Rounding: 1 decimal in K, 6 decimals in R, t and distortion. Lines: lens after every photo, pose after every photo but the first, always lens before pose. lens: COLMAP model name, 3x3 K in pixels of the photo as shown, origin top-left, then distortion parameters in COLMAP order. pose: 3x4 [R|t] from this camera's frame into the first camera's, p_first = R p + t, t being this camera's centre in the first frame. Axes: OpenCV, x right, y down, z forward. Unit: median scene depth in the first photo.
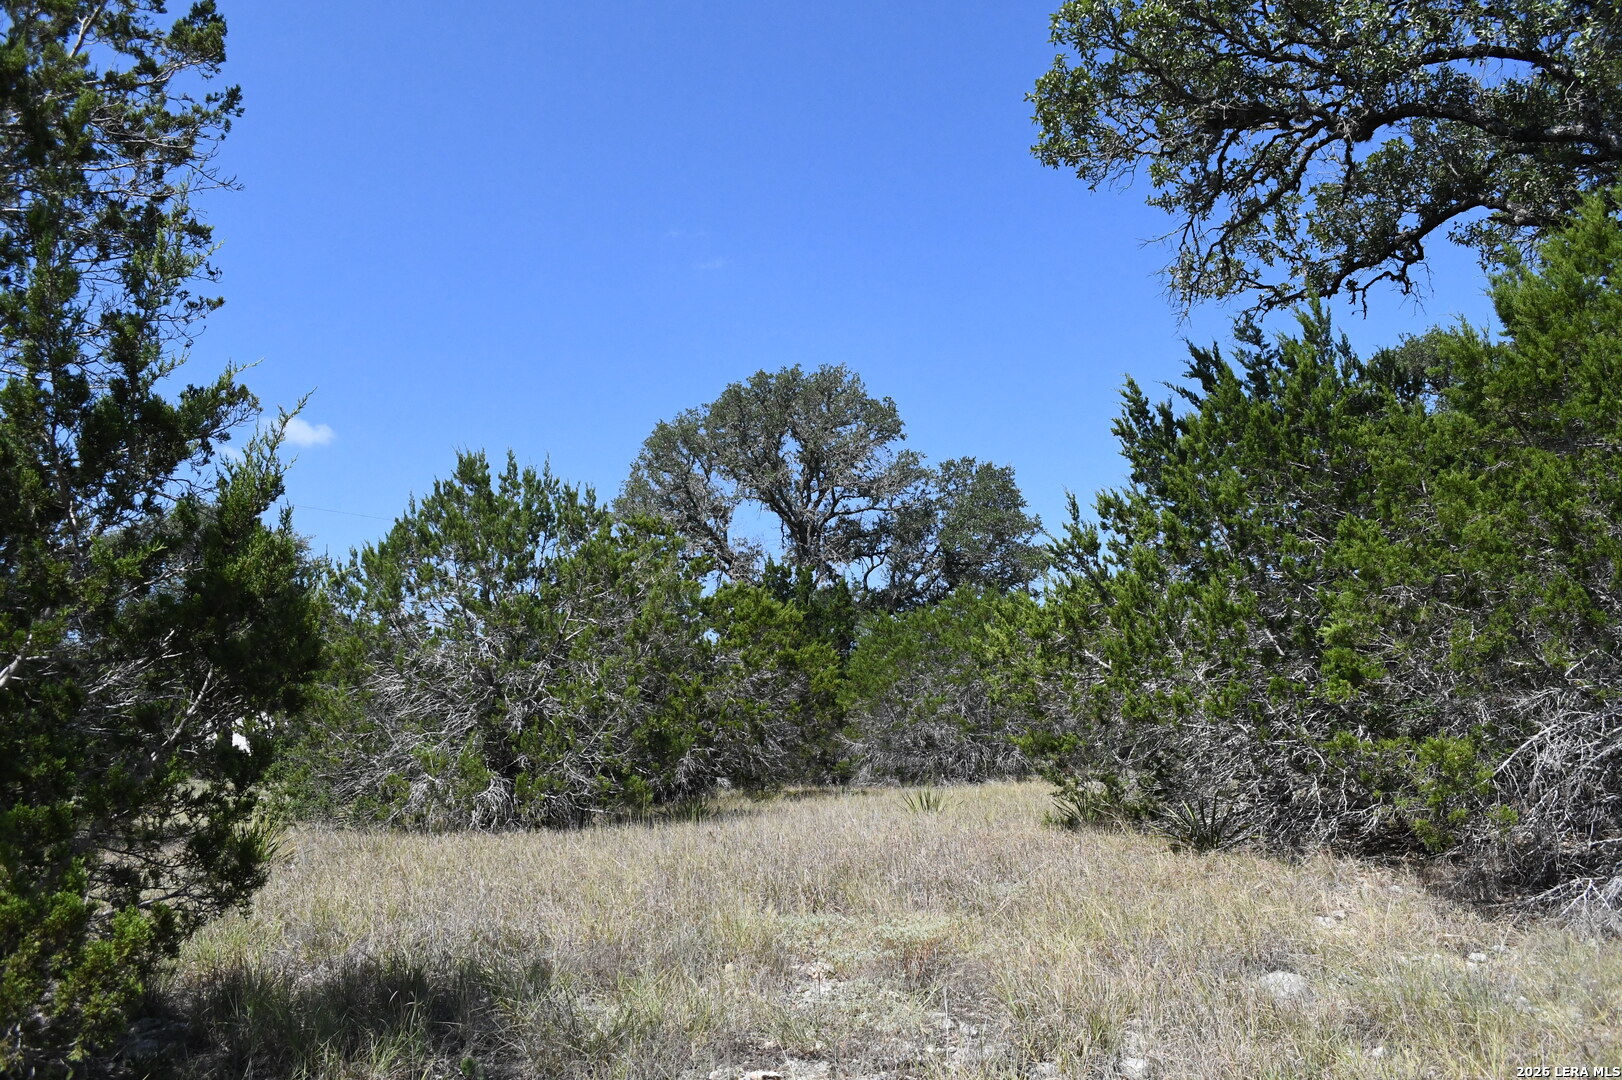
lens RADIAL K [[1296.9, 0, 811.0], [0, 1296.9, 540.0], [0, 0, 1]] dist [-0.085937, 0.011427]
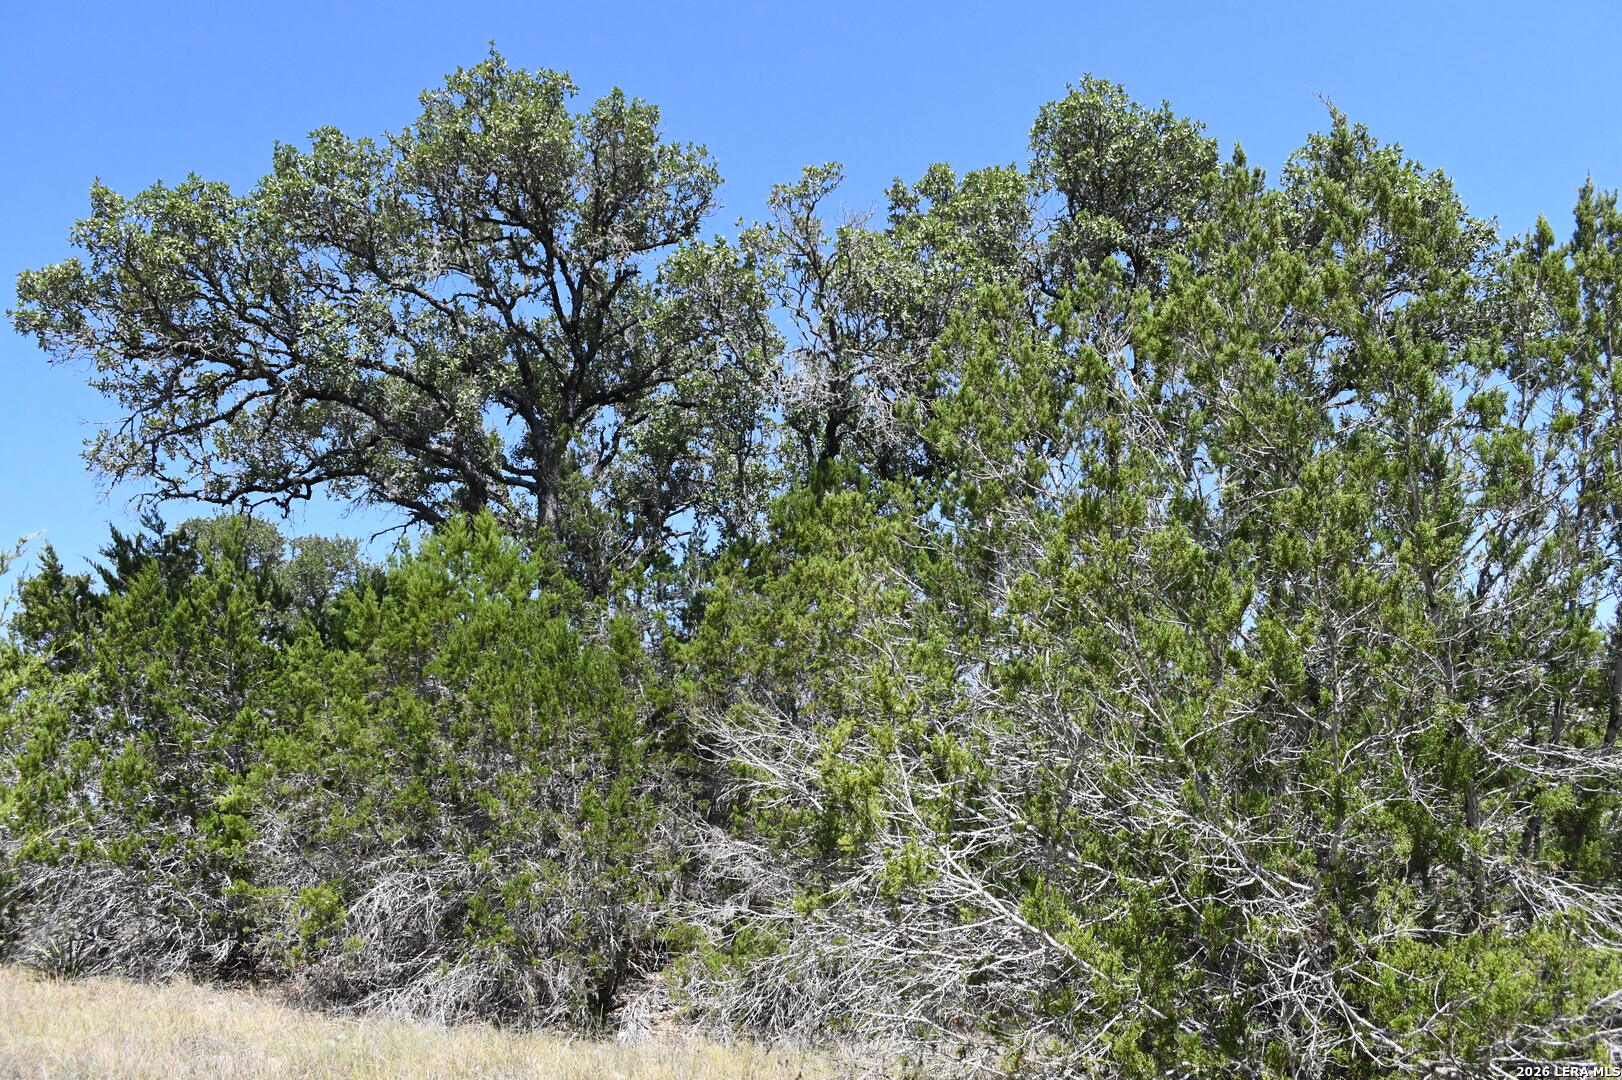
lens RADIAL K [[1296.9, 0, 811.0], [0, 1296.9, 540.0], [0, 0, 1]] dist [-0.085937, 0.011427]
pose [[0.587956, 0.218013, 0.778960, -0.101067], [-0.130218, 0.975945, -0.174857, -0.012795], [-0.798343, 0.001373, 0.602202, -0.079658]]
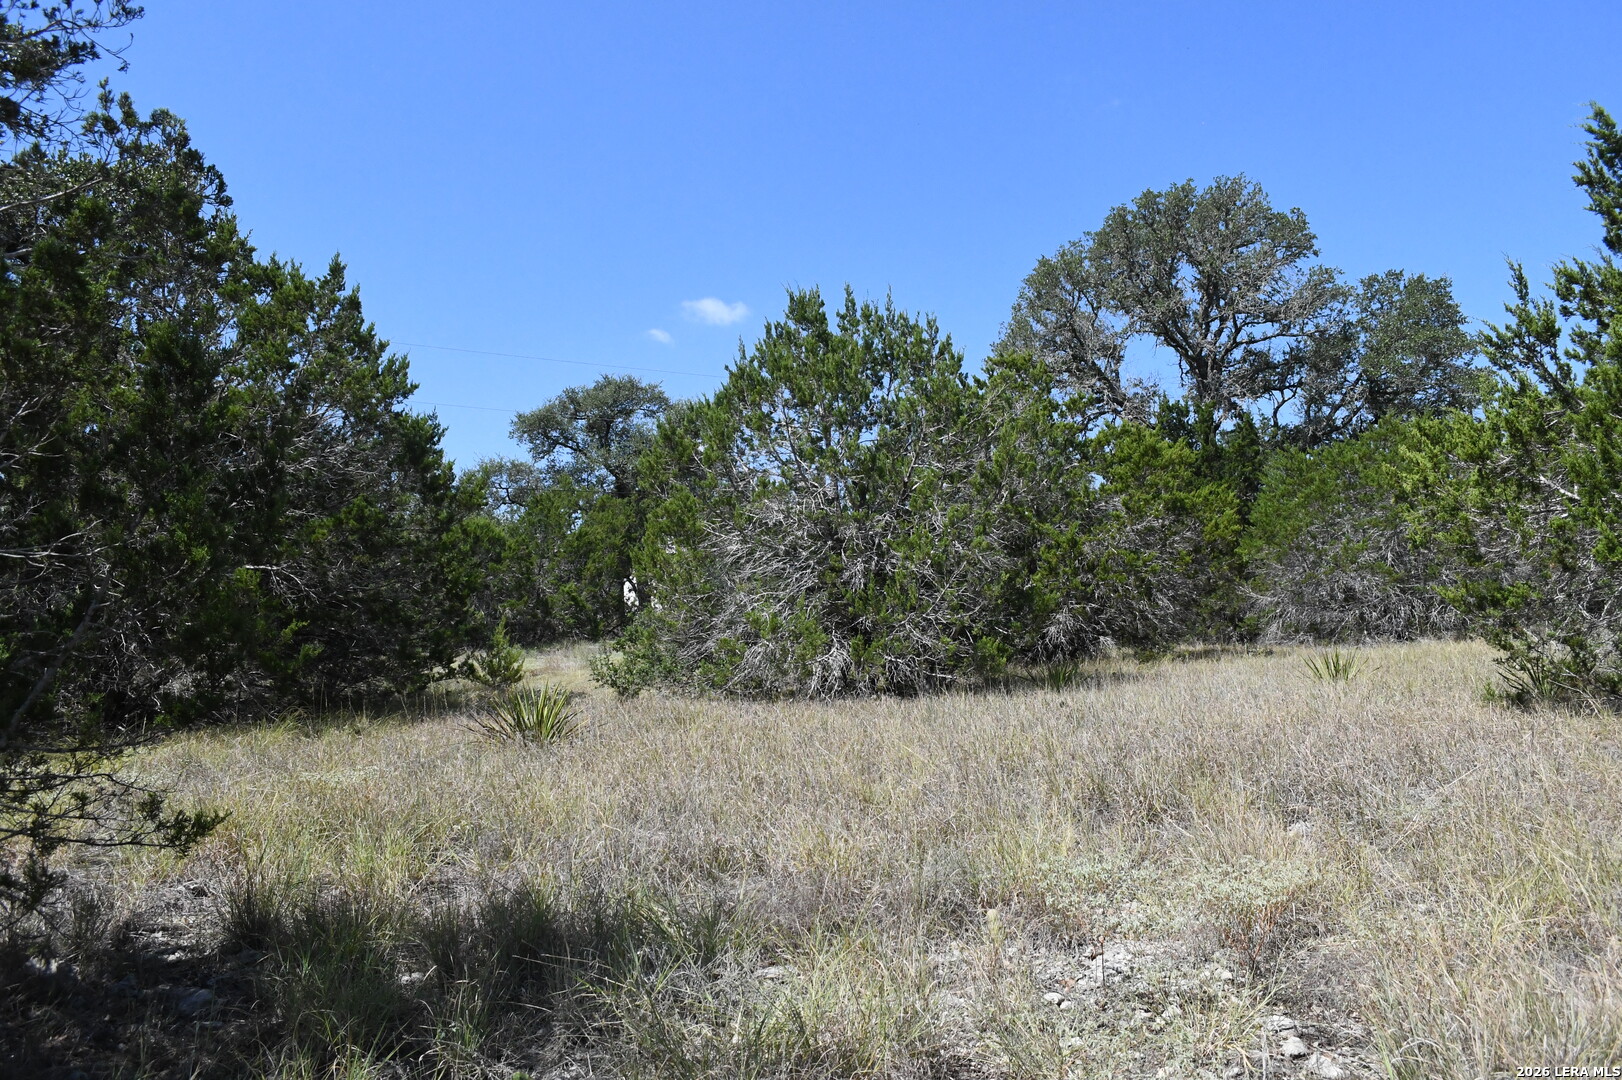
lens RADIAL K [[1296.9, 0, 811.0], [0, 1296.9, 540.0], [0, 0, 1]] dist [-0.085937, 0.011427]
pose [[0.949603, -0.023283, -0.312589, 0.018356], [0.057659, 0.993196, 0.101183, 0.012068], [0.308106, -0.114107, 0.944484, 0.082441]]
